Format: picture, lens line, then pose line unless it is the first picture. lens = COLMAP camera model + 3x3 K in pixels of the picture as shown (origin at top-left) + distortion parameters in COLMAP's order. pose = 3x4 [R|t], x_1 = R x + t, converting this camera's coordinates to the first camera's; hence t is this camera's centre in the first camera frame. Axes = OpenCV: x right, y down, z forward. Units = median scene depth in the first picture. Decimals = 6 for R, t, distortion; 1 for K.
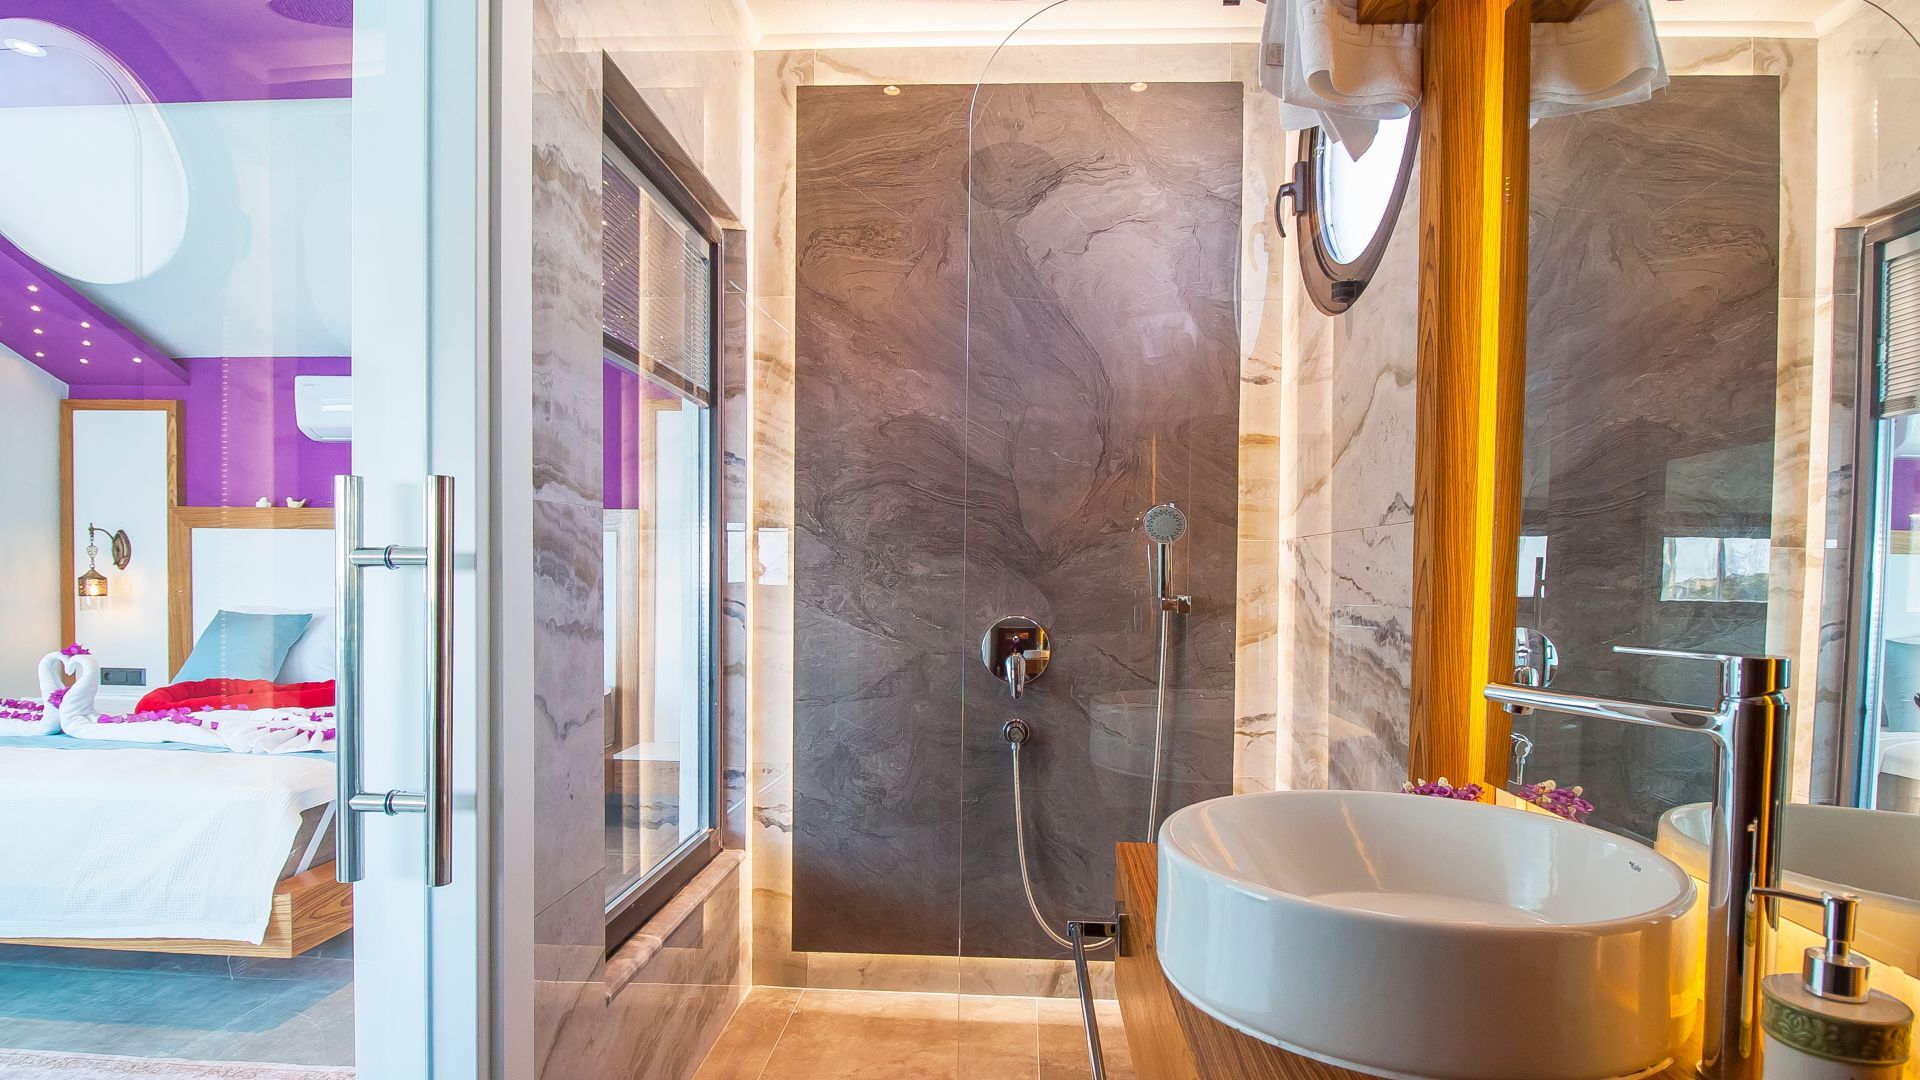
lens RADIAL K [[1000.4, 0, 963.9], [0, 1000.4, 587.8], [0, 0, 1]] dist [0.000740, -0.017229]
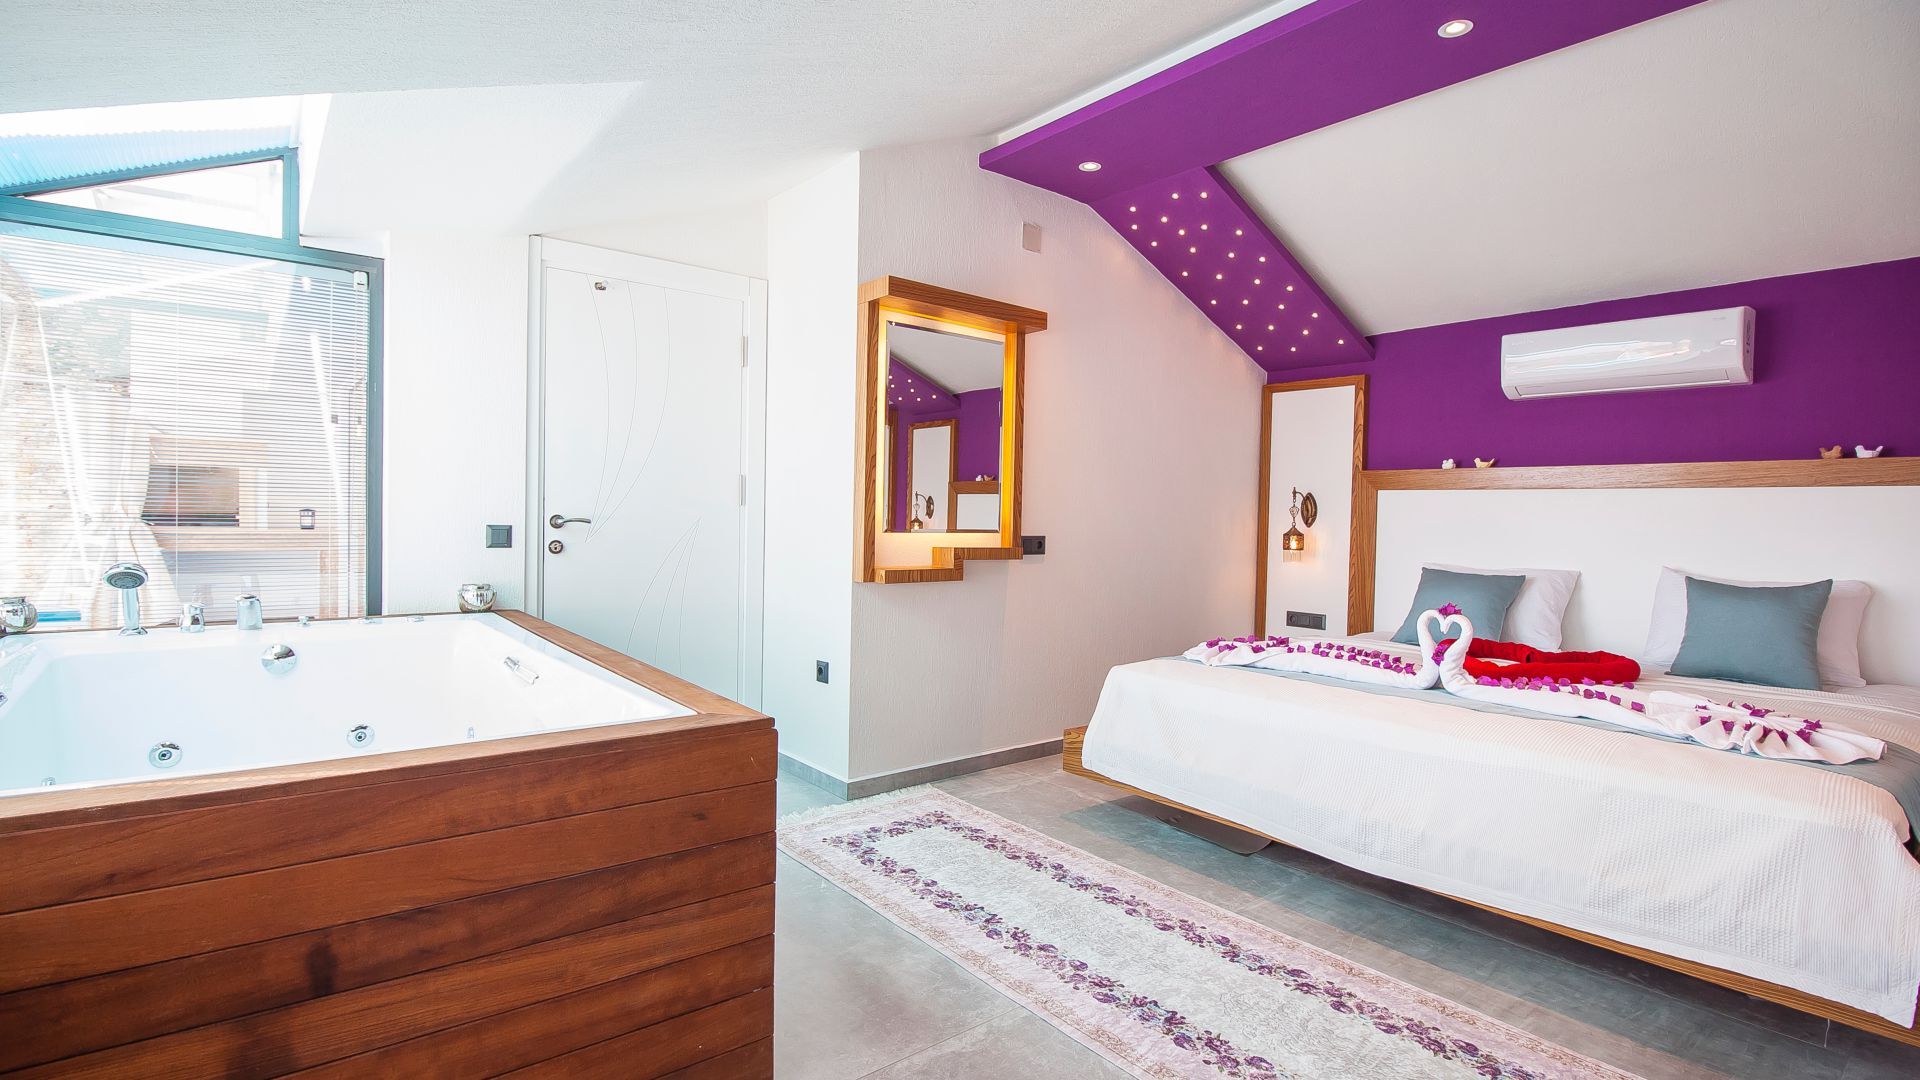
lens RADIAL K [[891.9, 0, 956.1], [0, 891.9, 531.3], [0, 0, 1]] dist [-0.003803, -0.010607]
pose [[0.672252, 0.013590, -0.740197, -0.558551], [-0.022008, 0.999756, -0.001631, -0.004800], [0.739995, 0.017387, 0.672388, 0.000408]]
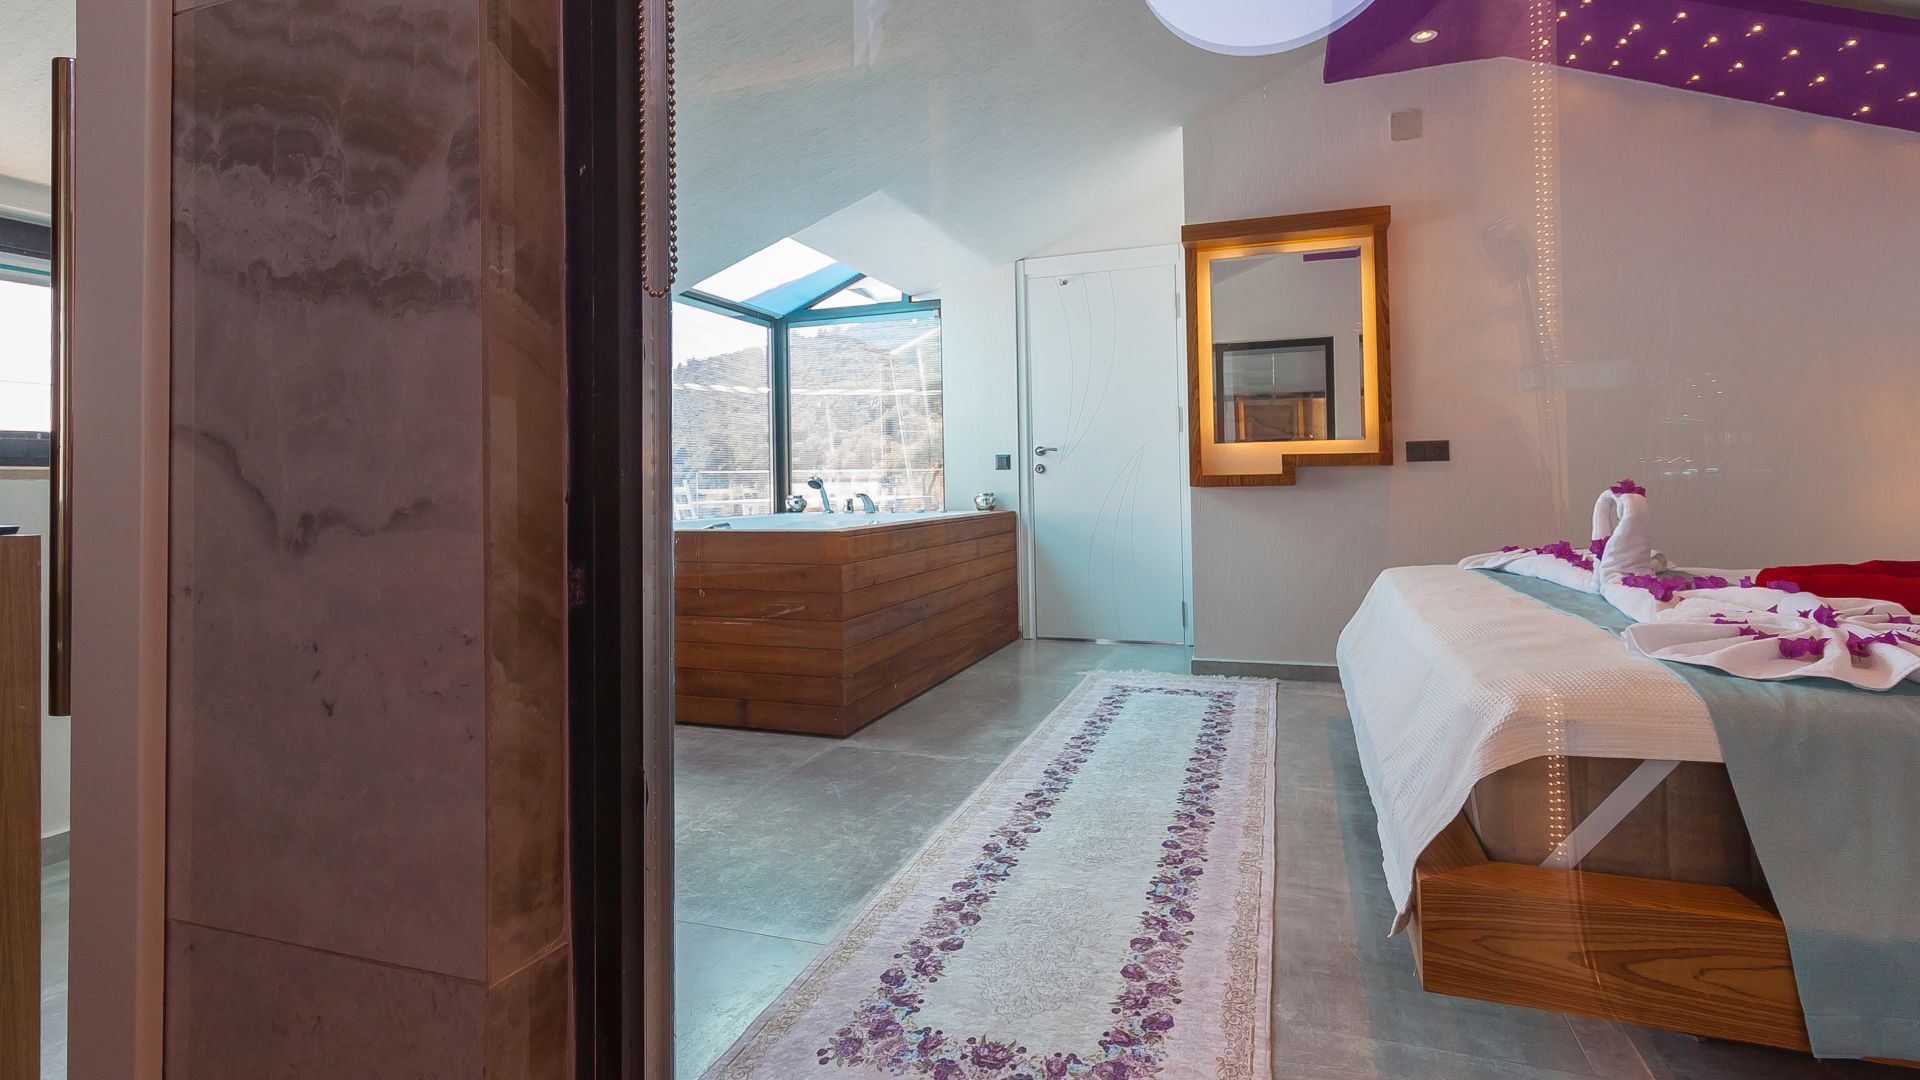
lens RADIAL K [[933.4, 0, 954.6], [0, 933.4, 466.7], [0, 0, 1]] dist [0.002465, 0.000195]
pose [[-0.283375, -0.025643, -0.958666, -0.057785], [0.001504, 0.999629, -0.027183, 0.066127], [0.959008, -0.009145, -0.283232, 0.709890]]
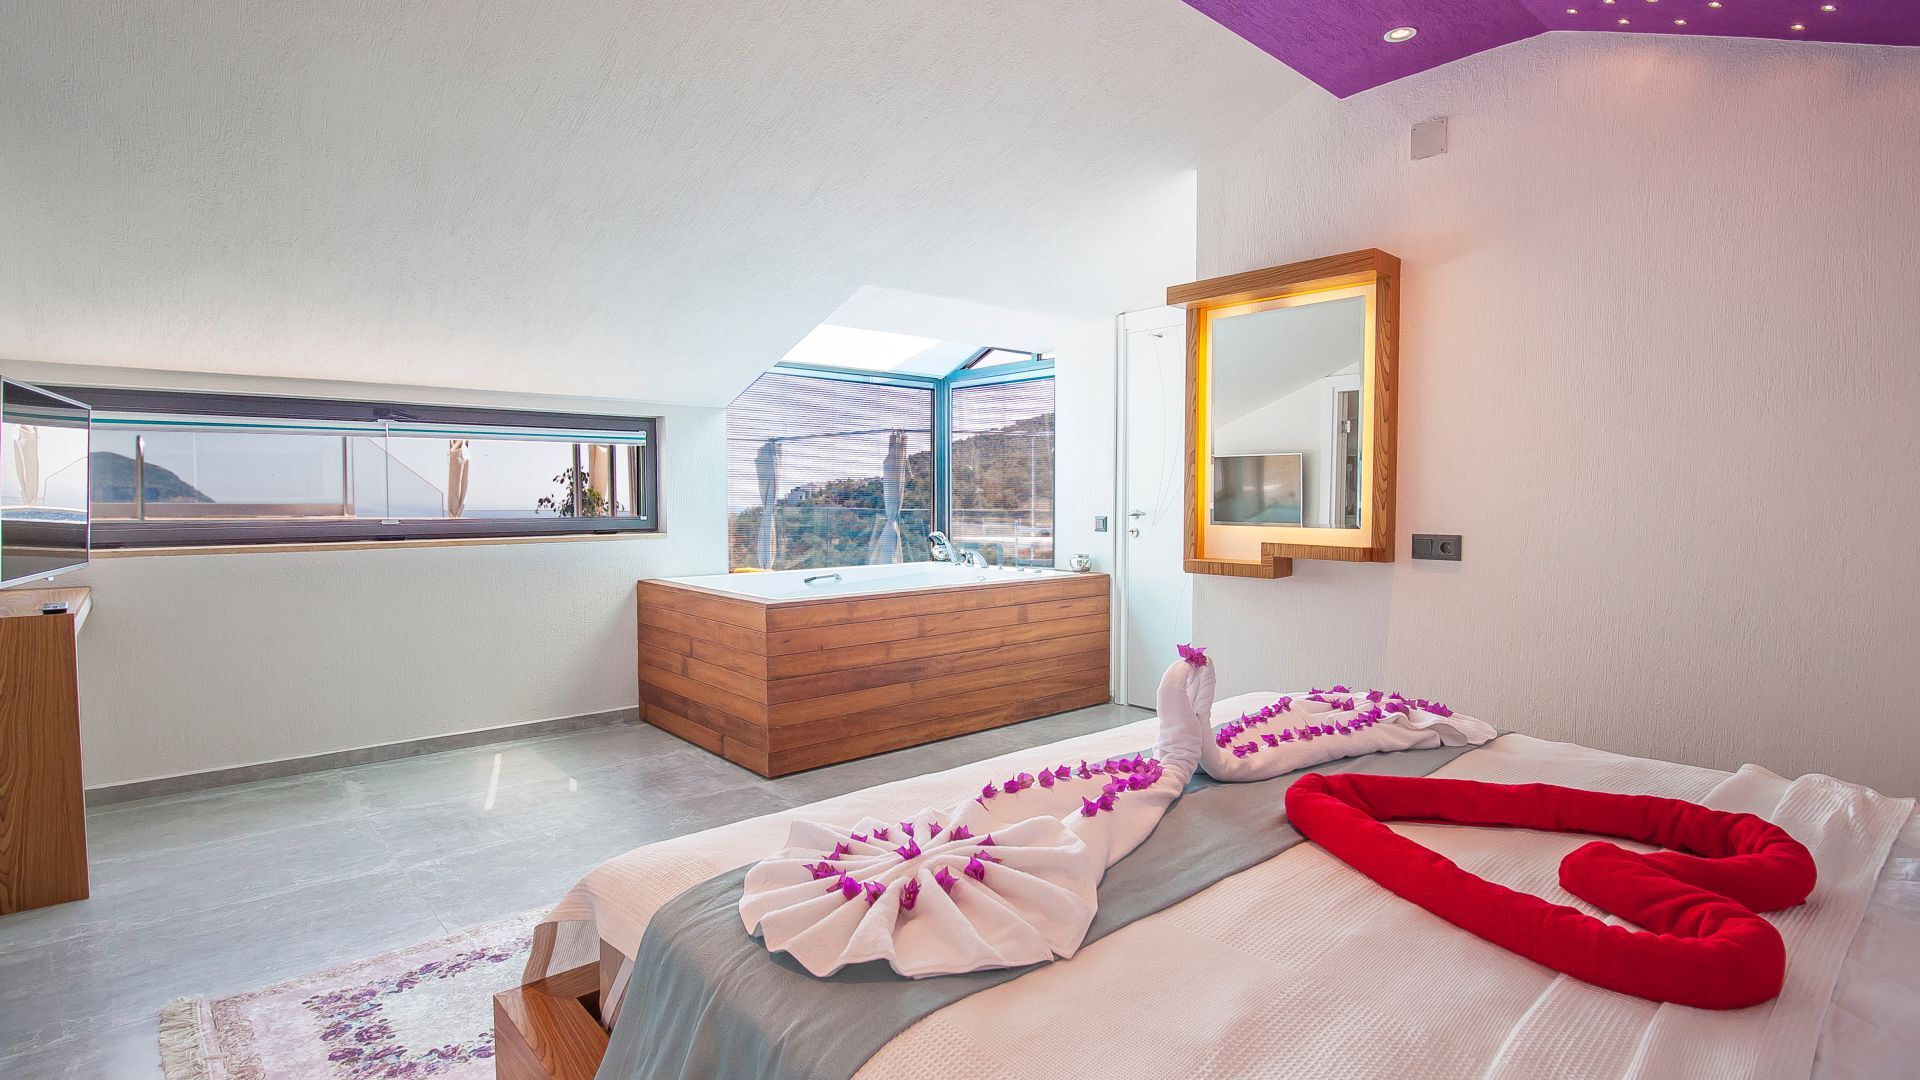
lens RADIAL K [[936.5, 0, 960.5], [0, 936.5, 541.1], [0, 0, 1]] dist [0.001684, -0.011512]
pose [[-0.713974, 0.024723, -0.699736, -0.359673], [-0.015886, 0.998547, 0.051490, -0.040144], [0.699992, 0.047879, -0.712544, 1.333738]]
